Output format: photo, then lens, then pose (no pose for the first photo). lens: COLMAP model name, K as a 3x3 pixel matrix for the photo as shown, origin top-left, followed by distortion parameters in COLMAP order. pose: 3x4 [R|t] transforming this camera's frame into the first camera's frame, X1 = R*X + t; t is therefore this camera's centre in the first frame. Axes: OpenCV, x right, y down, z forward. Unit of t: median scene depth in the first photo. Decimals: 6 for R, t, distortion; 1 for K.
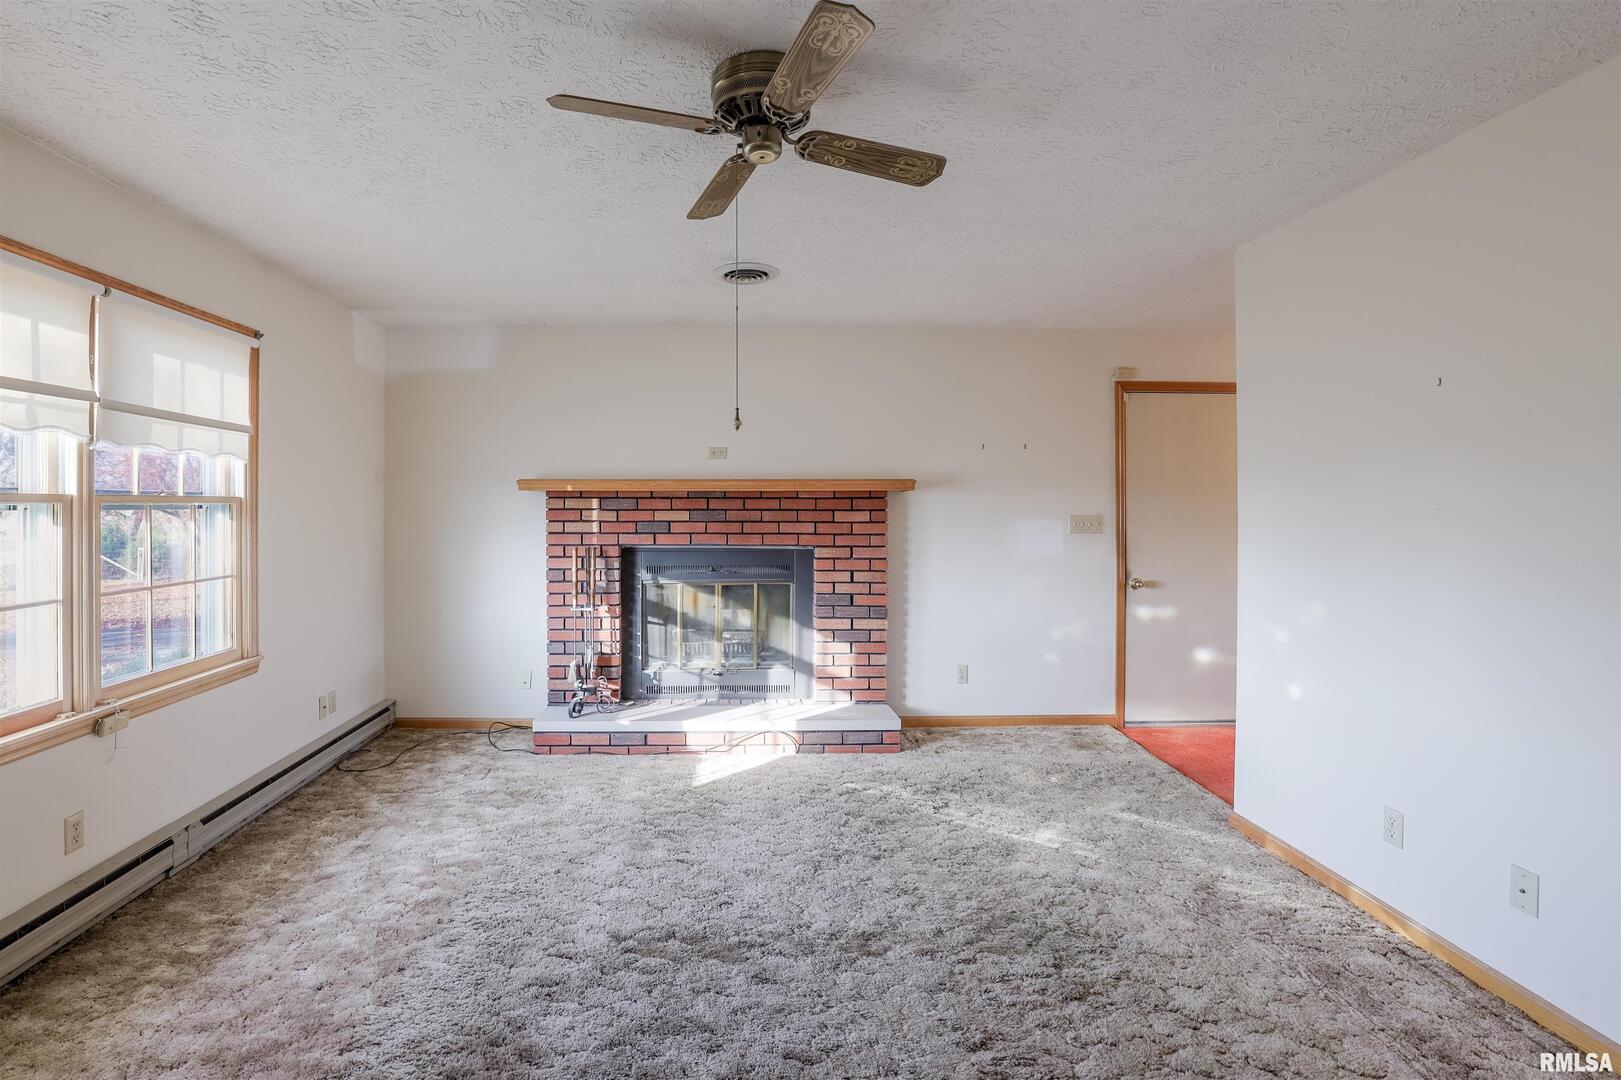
lens RADIAL K [[752.7, 0, 808.8], [0, 752.7, 511.9], [0, 0, 1]] dist [-0.015860, 0.000205]
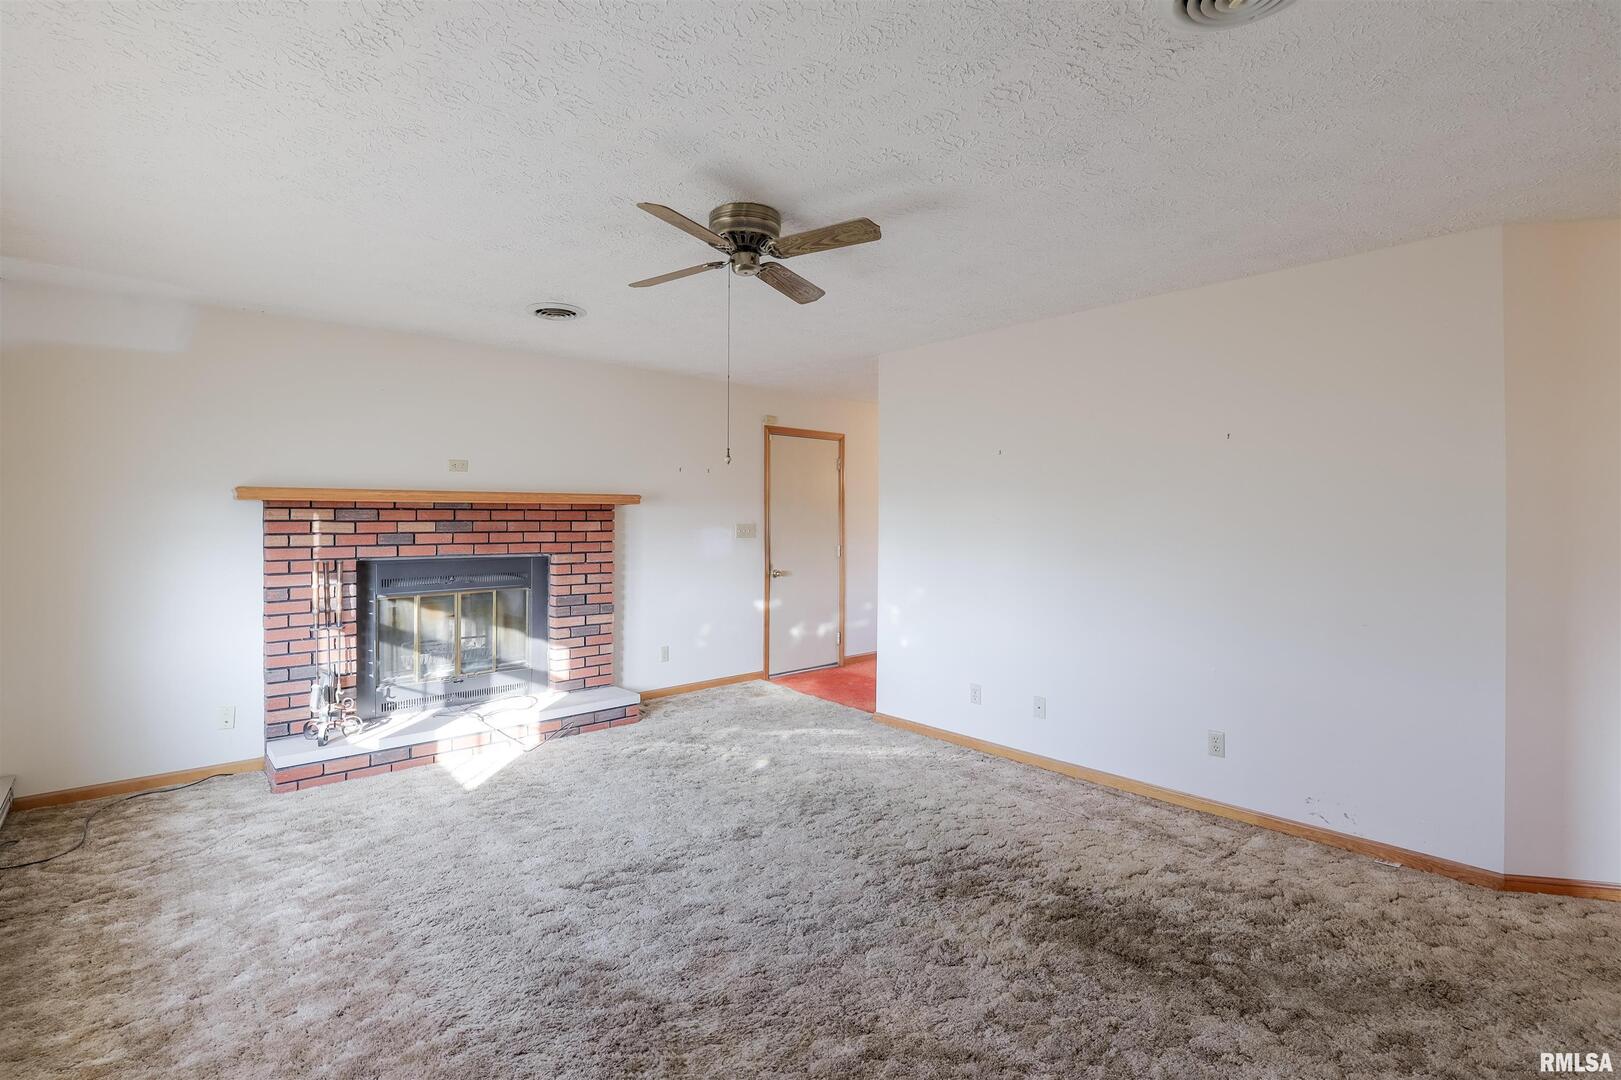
lens RADIAL K [[712.3, 0, 809.4], [0, 712.3, 520.9], [0, 0, 1]] dist [-0.014399, 0.000087]
pose [[0.771660, -0.003456, 0.636026, -0.373708], [0.003896, 0.999992, 0.000707, -0.001580], [-0.636023, 0.001933, 0.771668, -0.051960]]
